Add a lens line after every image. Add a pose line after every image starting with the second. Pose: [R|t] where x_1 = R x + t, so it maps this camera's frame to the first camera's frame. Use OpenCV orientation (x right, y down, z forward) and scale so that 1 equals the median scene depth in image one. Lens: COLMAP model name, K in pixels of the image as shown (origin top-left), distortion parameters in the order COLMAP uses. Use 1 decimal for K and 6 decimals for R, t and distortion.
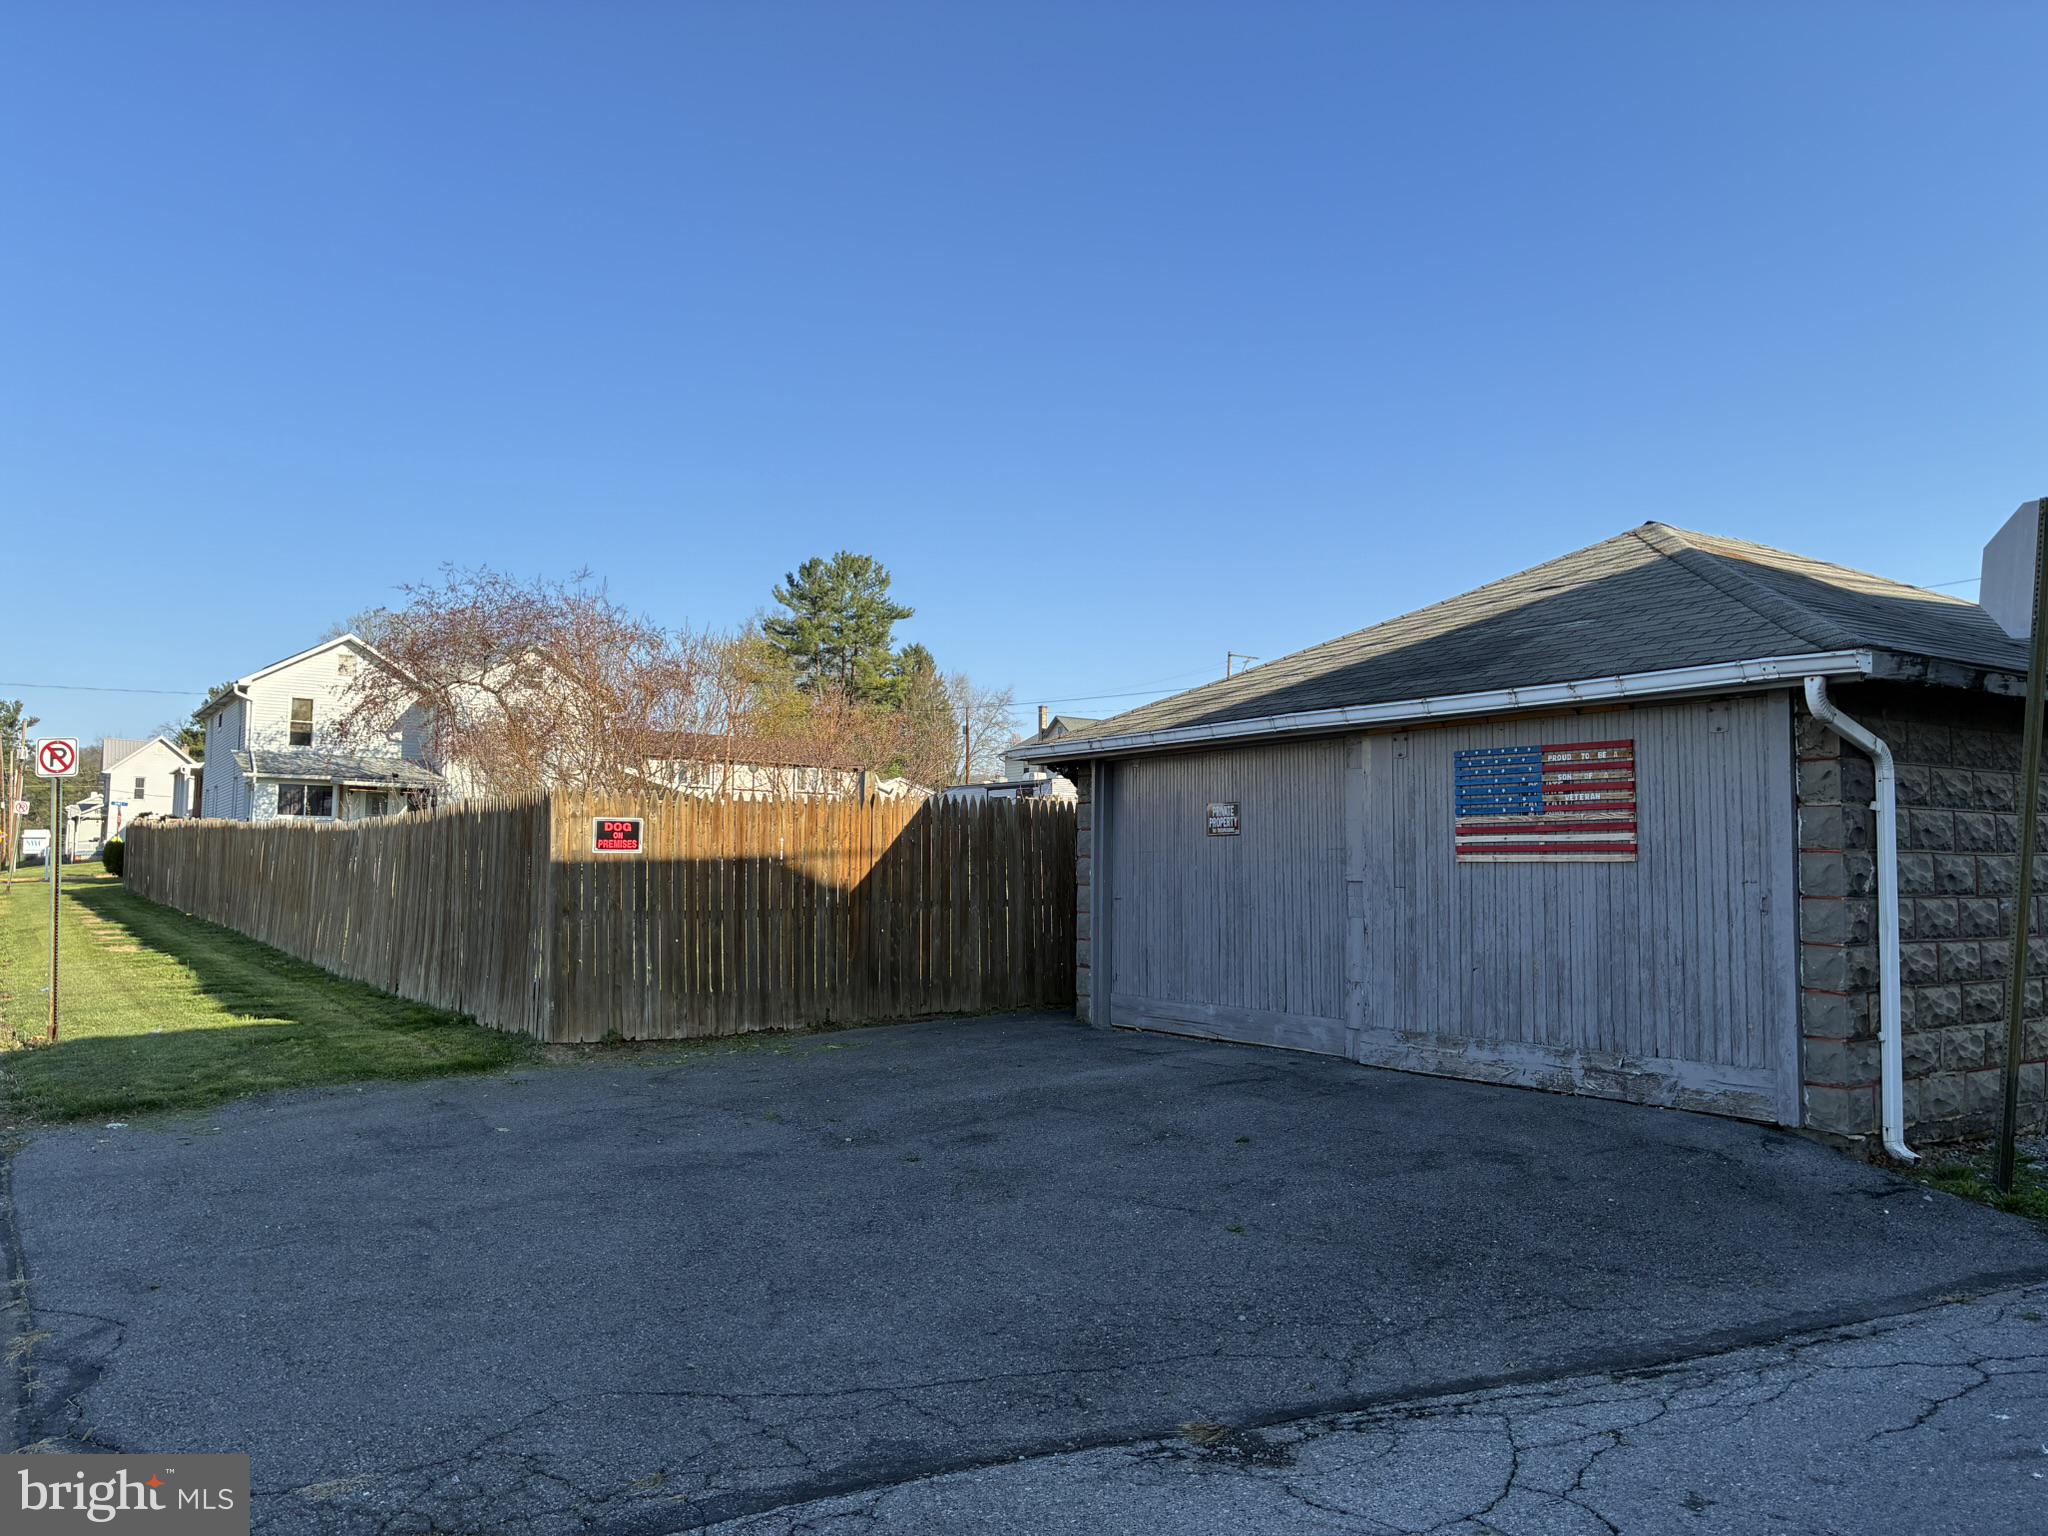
lens RADIAL K [[1543.3, 0, 1033.6], [0, 1543.3, 768.9], [0, 0, 1]] dist [0.058014, -0.080181]
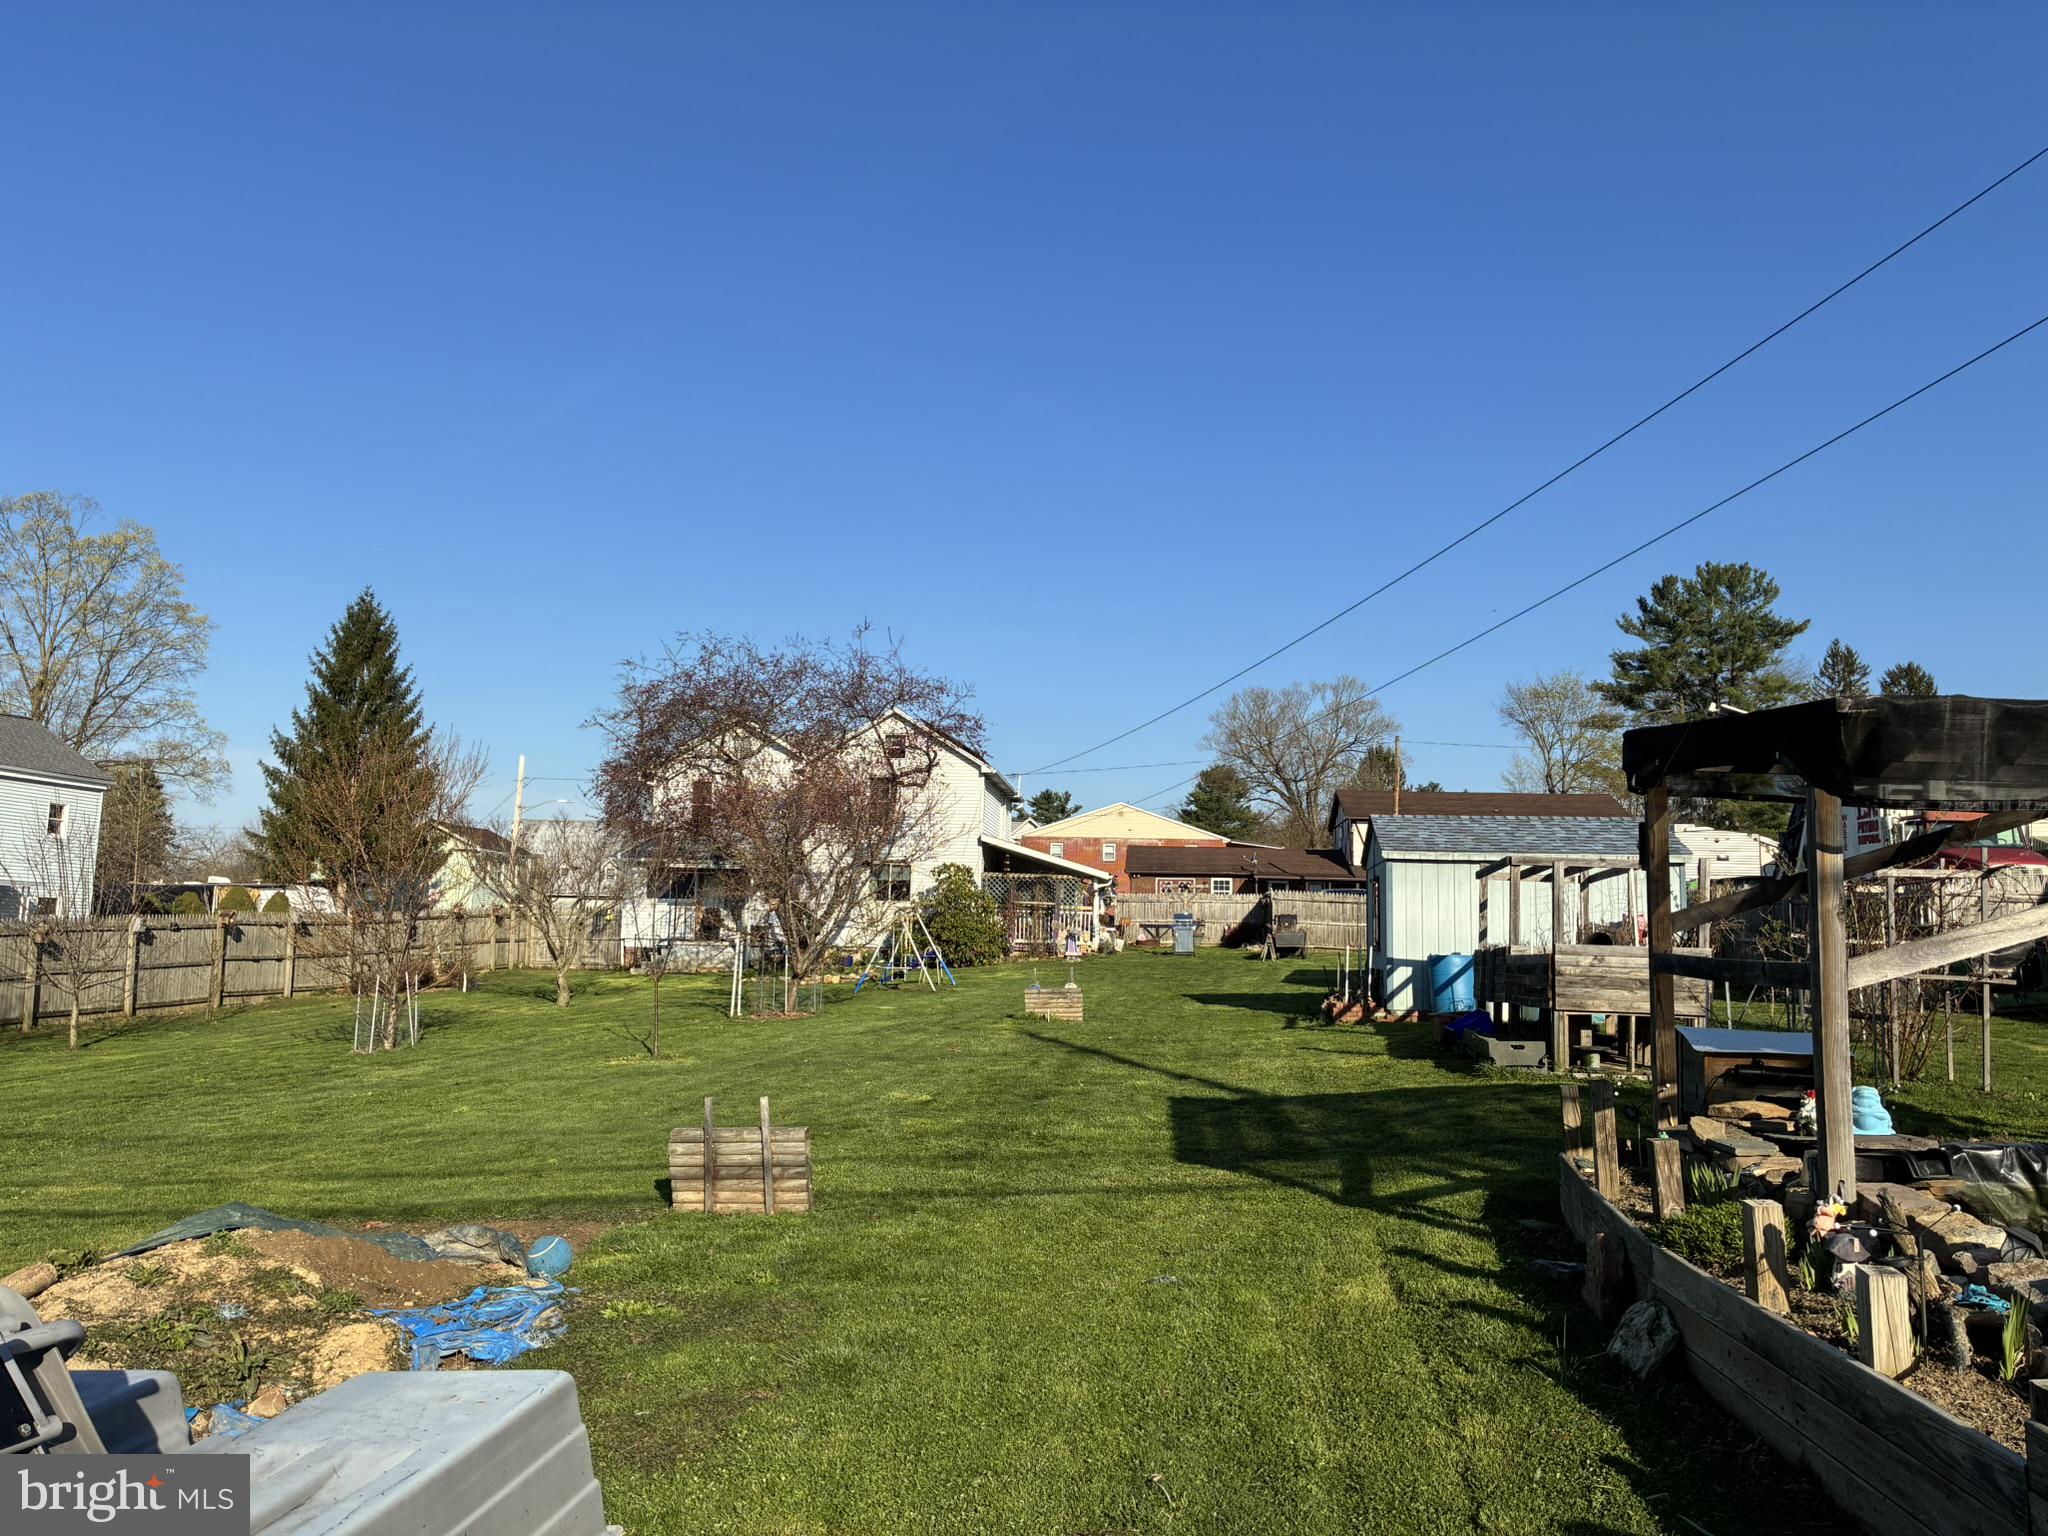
lens RADIAL K [[1543.3, 0, 1033.6], [0, 1543.3, 768.9], [0, 0, 1]] dist [0.058014, -0.080181]
pose [[0.777799, -0.061195, -0.625527, 0.111929], [0.035084, 0.997924, -0.054003, 0.002514], [0.627533, 0.020058, 0.778331, 0.122660]]
